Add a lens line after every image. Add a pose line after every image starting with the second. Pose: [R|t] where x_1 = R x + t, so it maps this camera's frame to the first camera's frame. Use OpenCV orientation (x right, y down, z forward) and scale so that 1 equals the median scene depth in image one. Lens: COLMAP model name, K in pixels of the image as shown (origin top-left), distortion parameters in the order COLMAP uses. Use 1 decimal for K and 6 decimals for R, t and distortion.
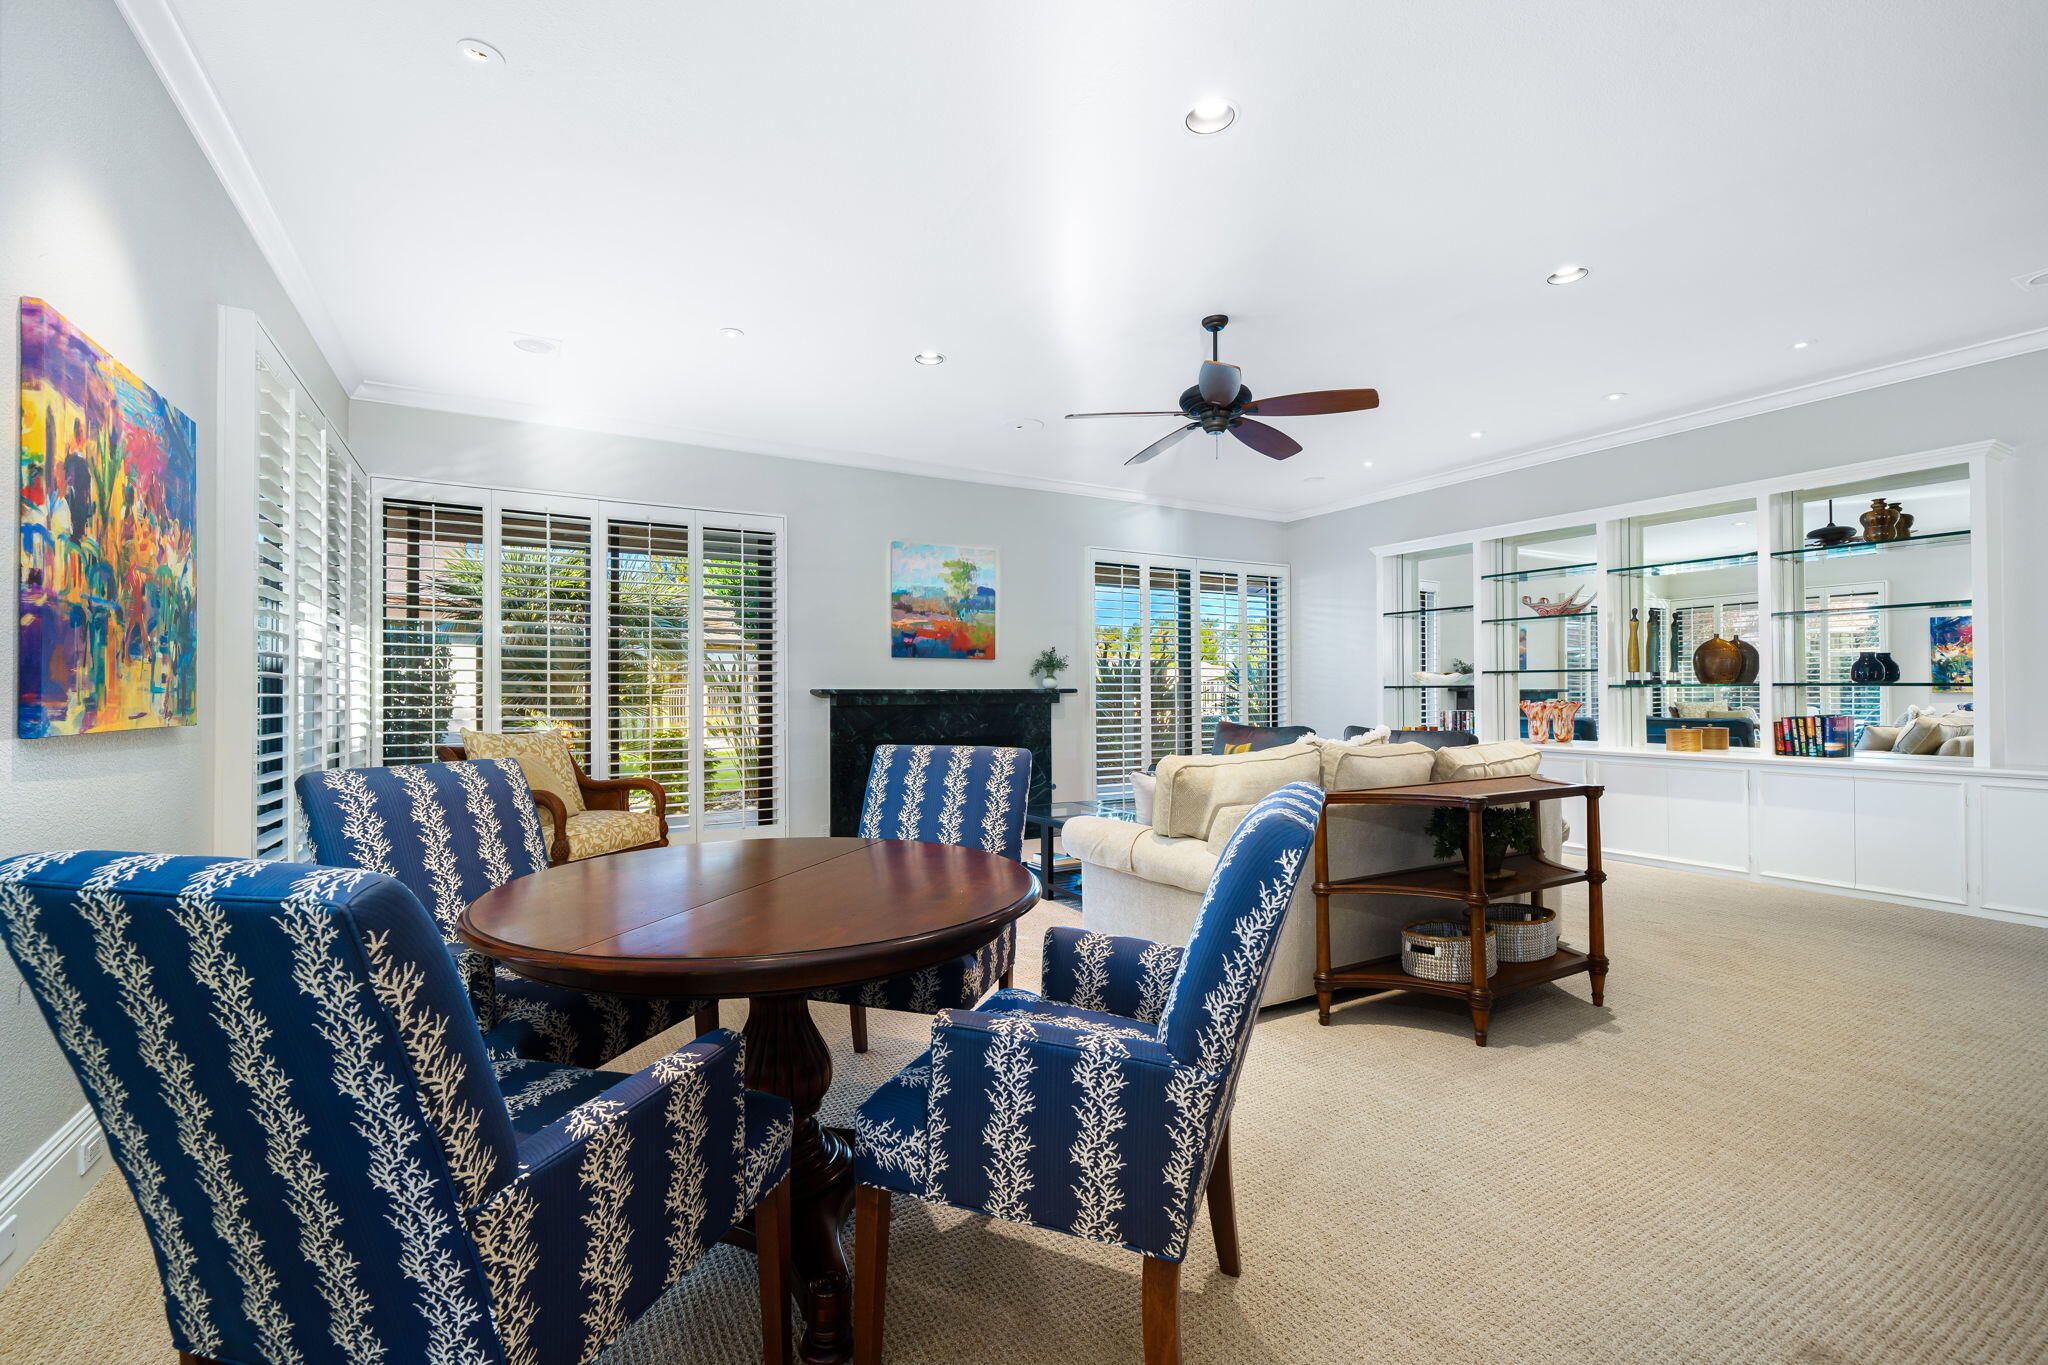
lens RADIAL K [[848.6, 0, 1020.4], [0, 848.6, 682.0], [0, 0, 1]] dist [0.002770, 0.000853]
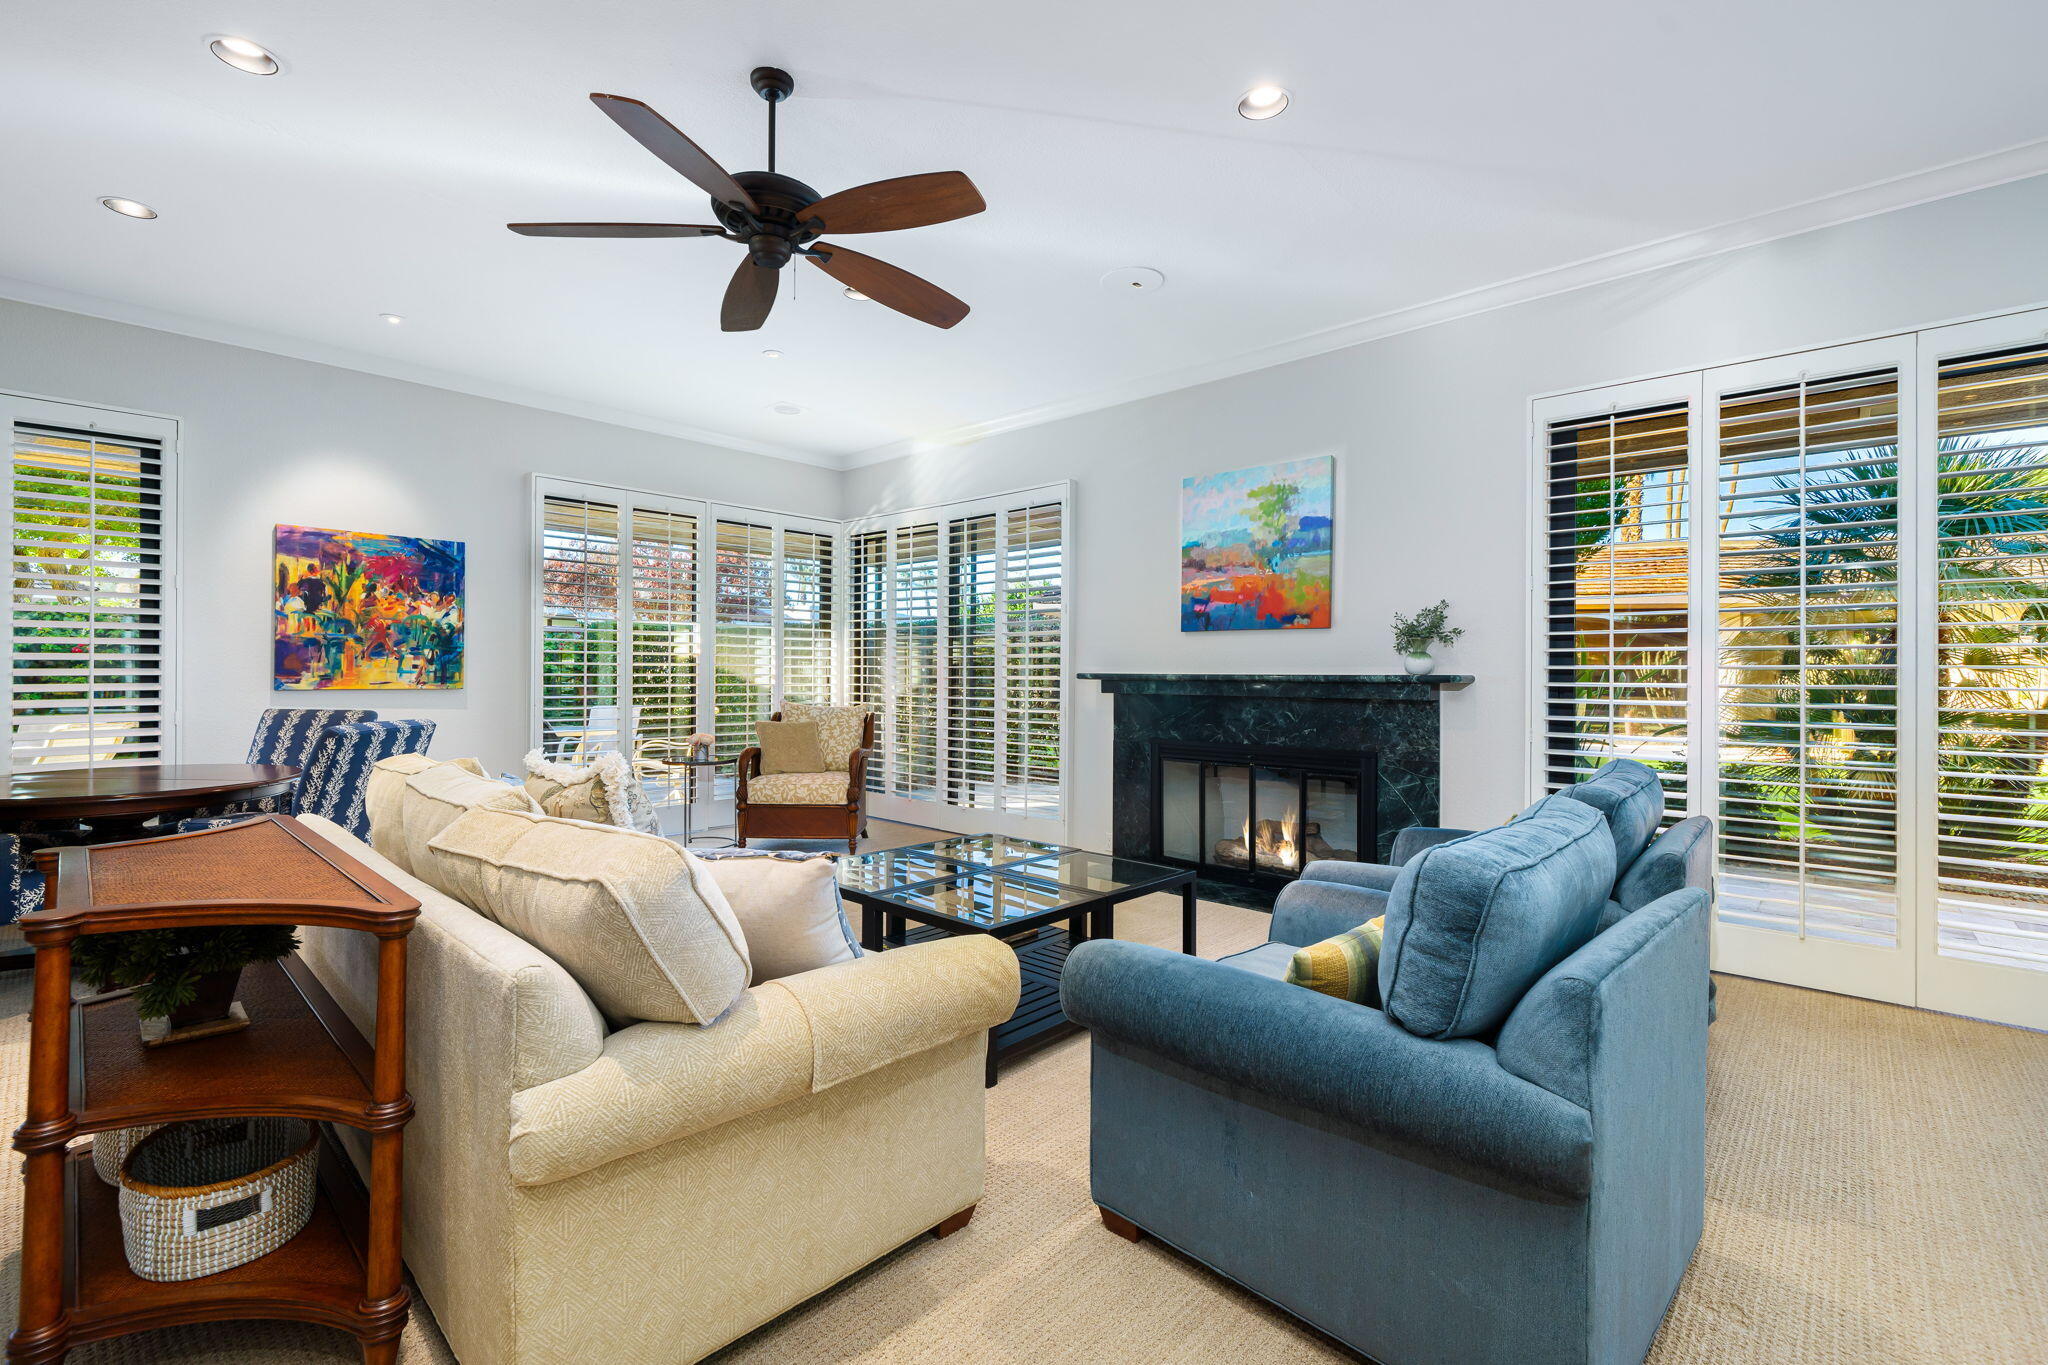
lens RADIAL K [[935.2, 0, 1025.4], [0, 935.2, 676.6], [0, 0, 1]] dist [-0.001697, -0.000972]
pose [[0.281453, 0.008247, -0.959540, 0.595600], [0.002110, 0.999955, 0.009214, 0.002918], [0.959573, -0.004617, 0.281423, 0.608236]]
